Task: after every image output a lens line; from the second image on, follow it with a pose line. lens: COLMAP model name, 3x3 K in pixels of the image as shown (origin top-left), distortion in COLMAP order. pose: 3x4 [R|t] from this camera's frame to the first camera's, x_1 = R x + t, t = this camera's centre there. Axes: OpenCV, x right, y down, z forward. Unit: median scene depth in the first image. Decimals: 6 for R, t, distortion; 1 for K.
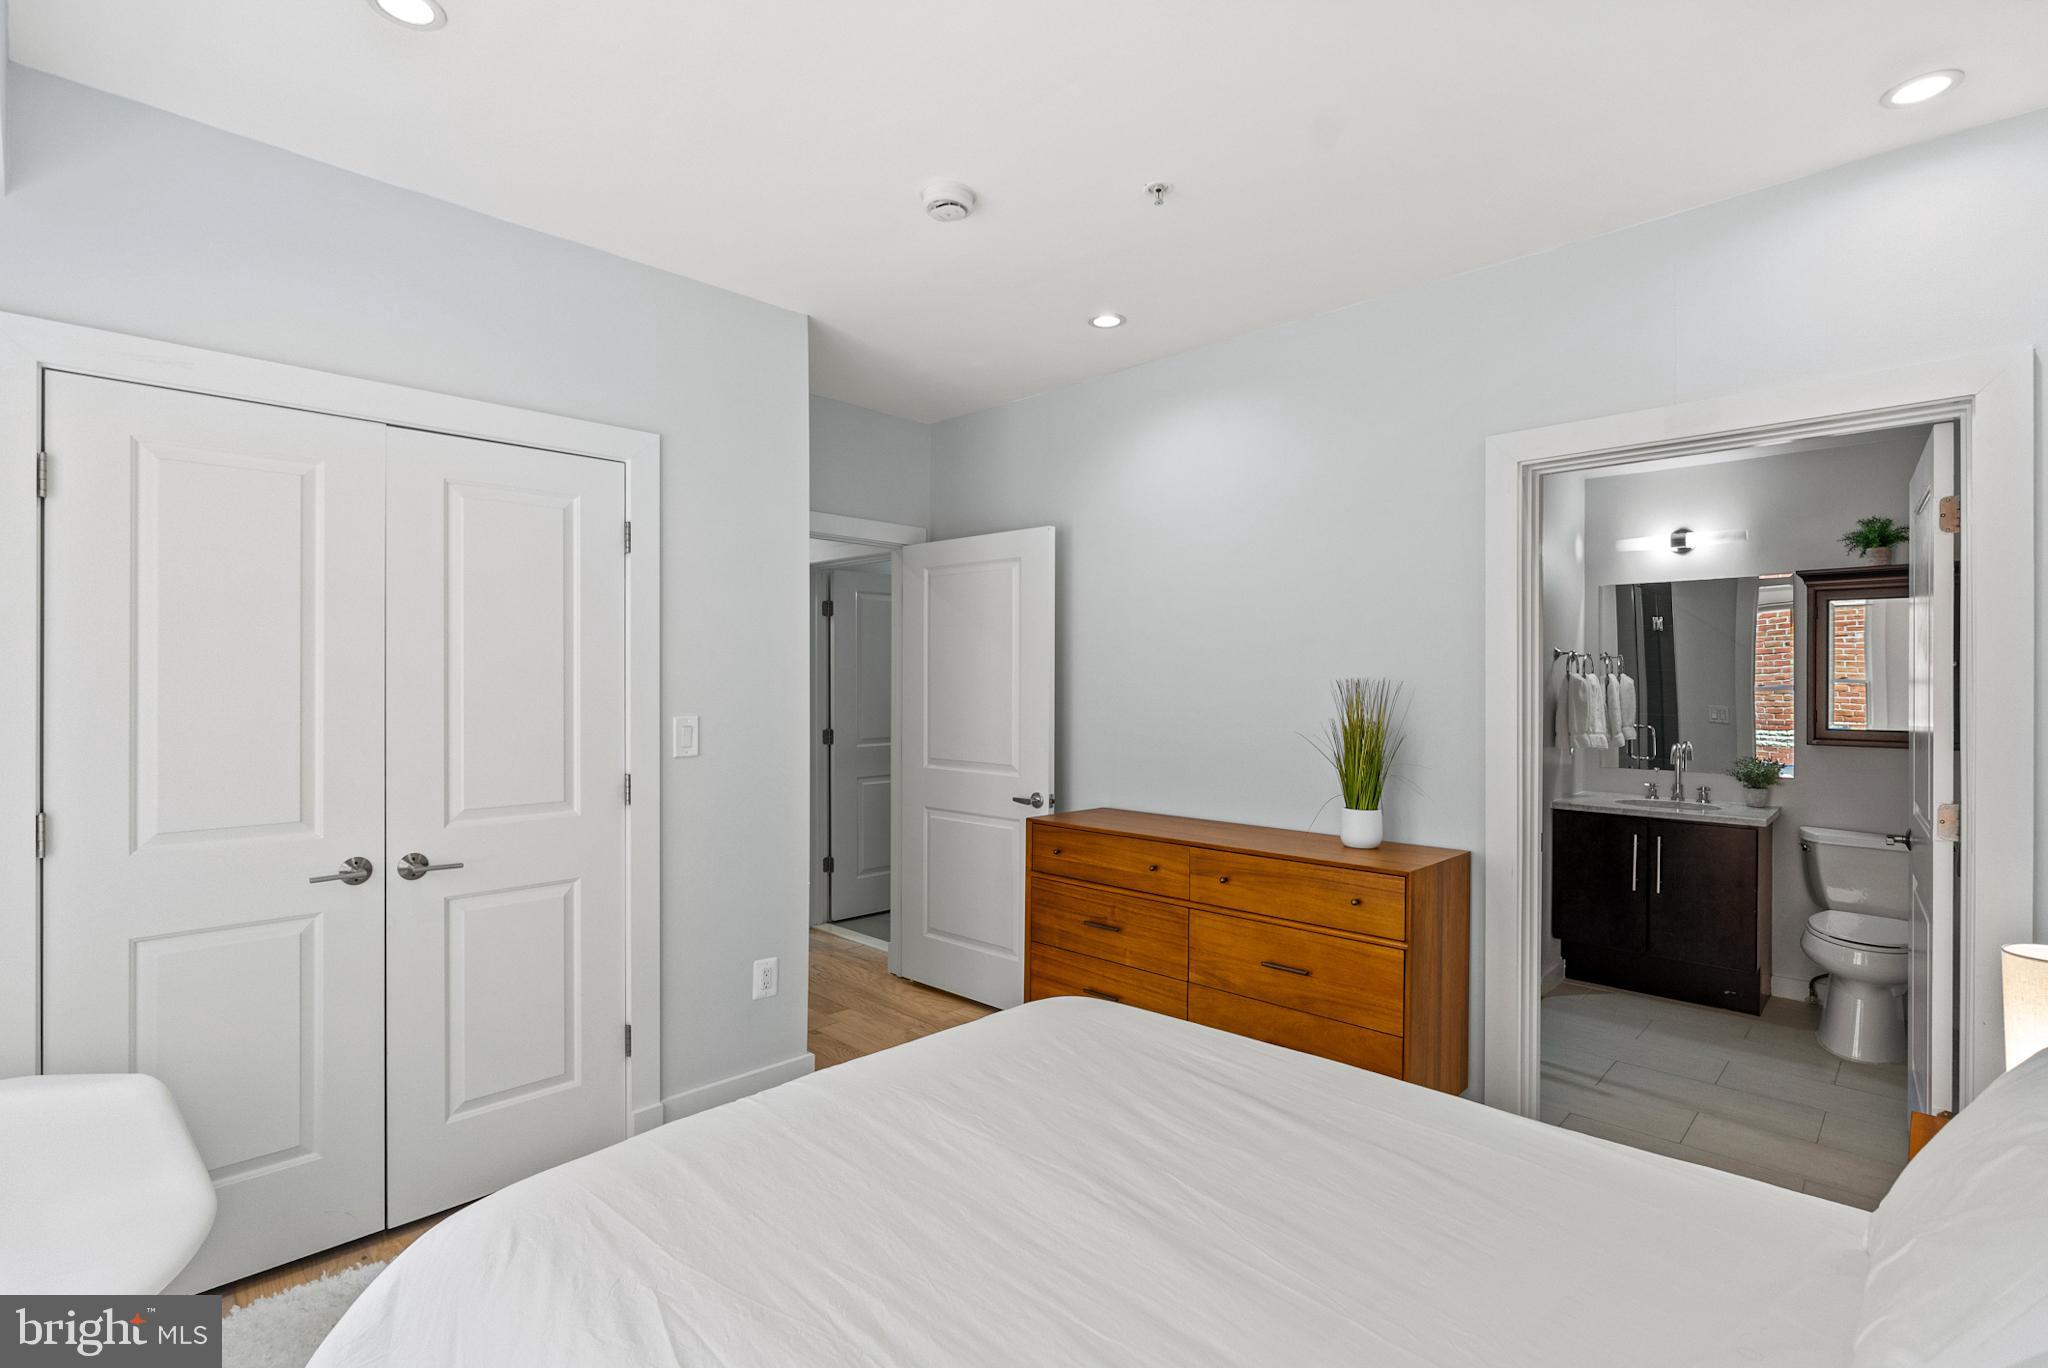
lens RADIAL K [[945.0, 0, 1012.8], [0, 945.0, 684.7], [0, 0, 1]] dist [-0.013395, 0.002588]
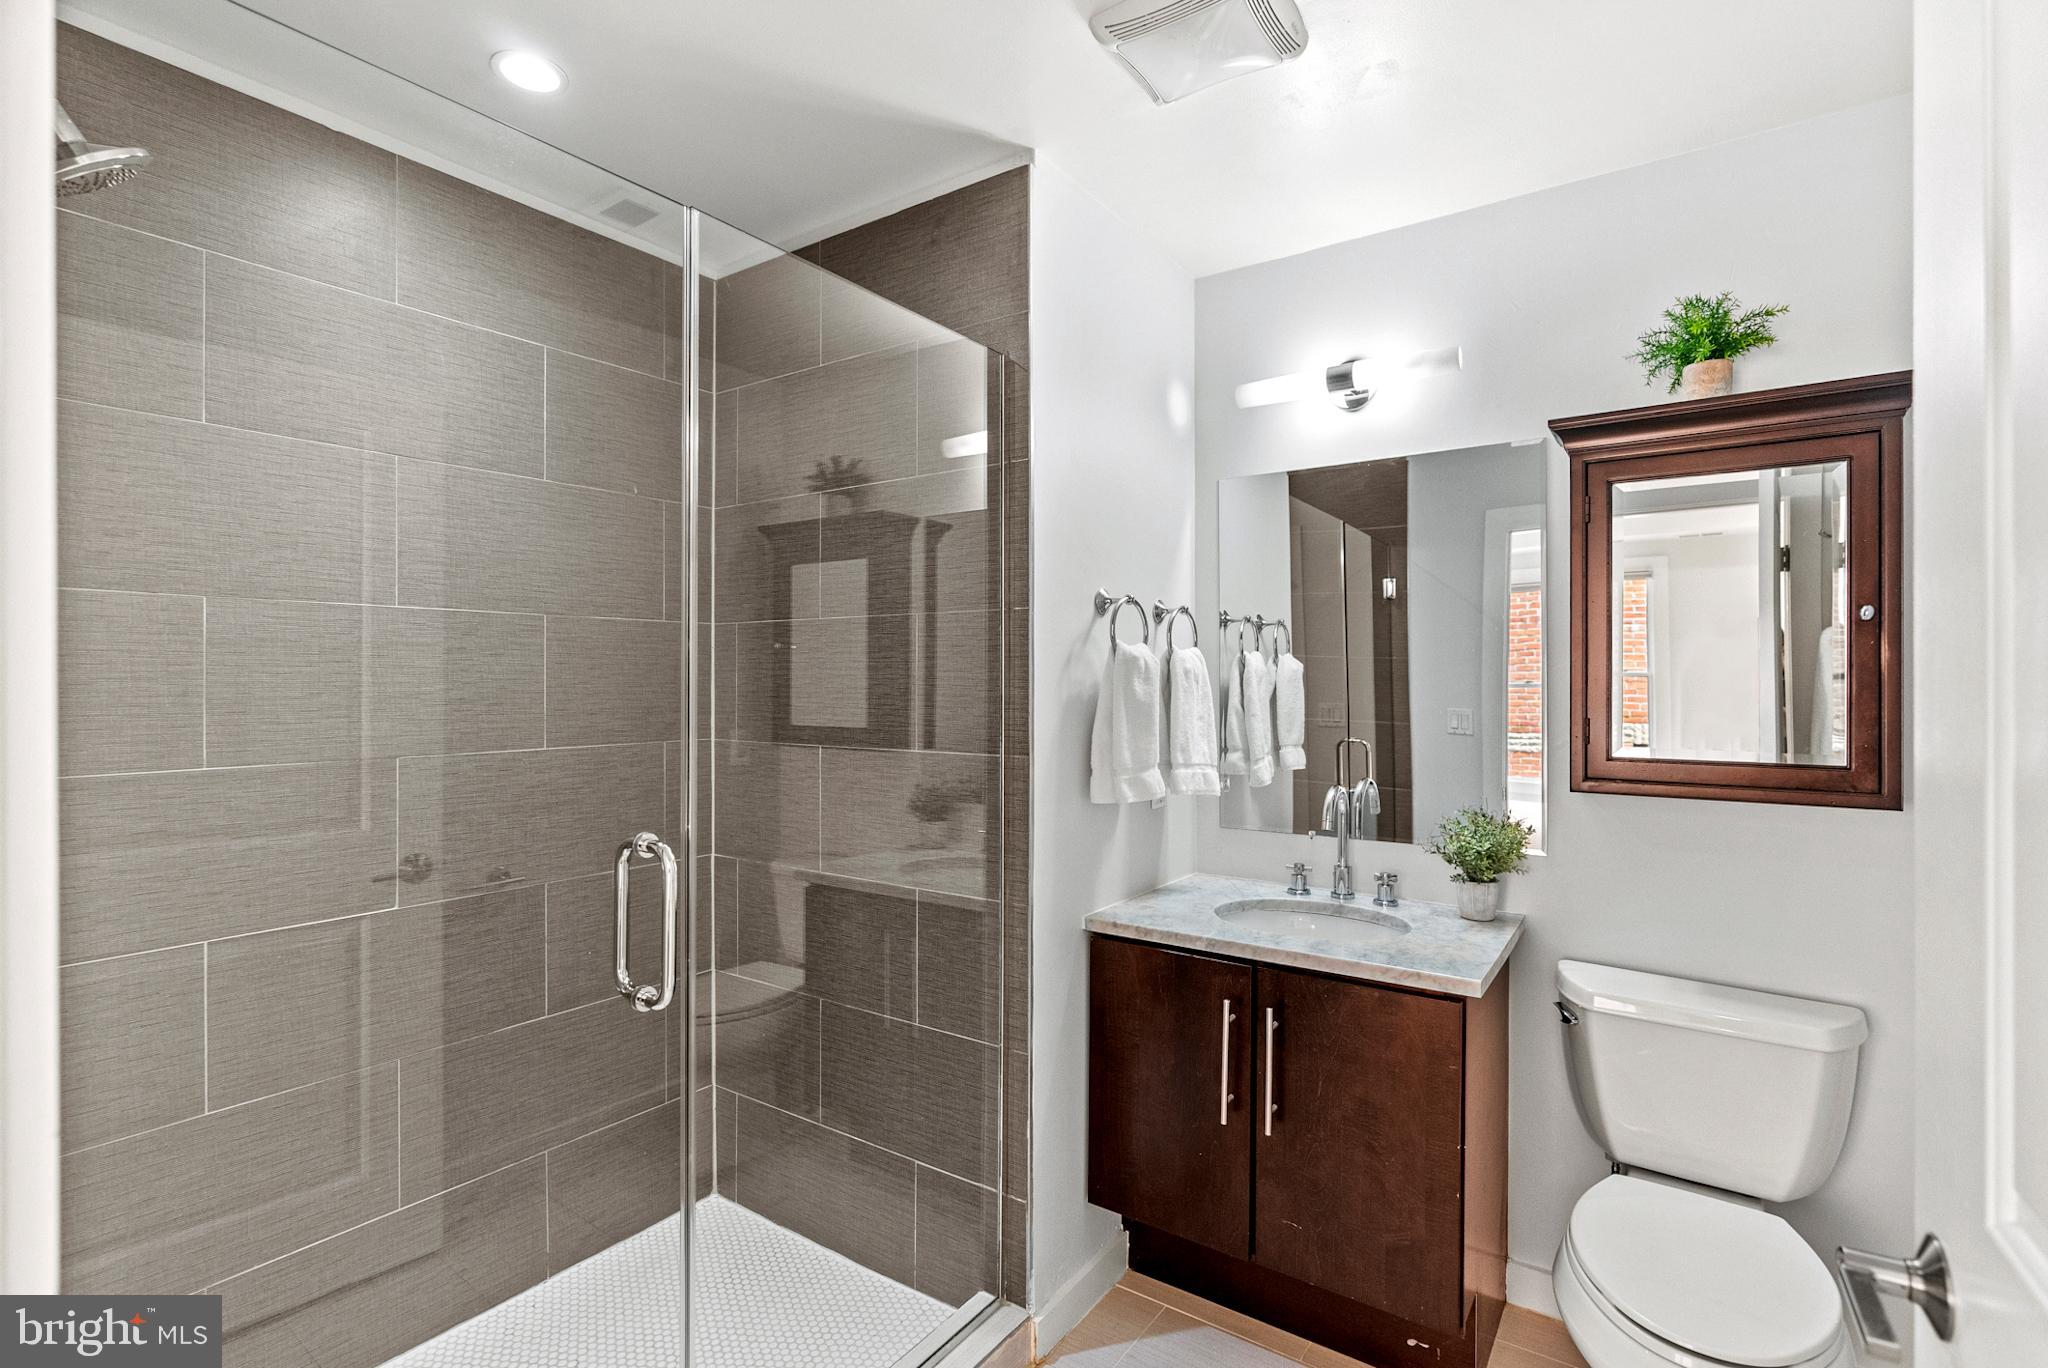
lens RADIAL K [[945.0, 0, 1035.3], [0, 945.0, 683.6], [0, 0, 1]] dist [-0.013395, 0.002588]
pose [[0.985467, 0.000310, 0.169866, 0.491127], [0.000139, 0.999997, -0.002635, 0.010643], [-0.169866, 0.002621, 0.985464, 0.567107]]
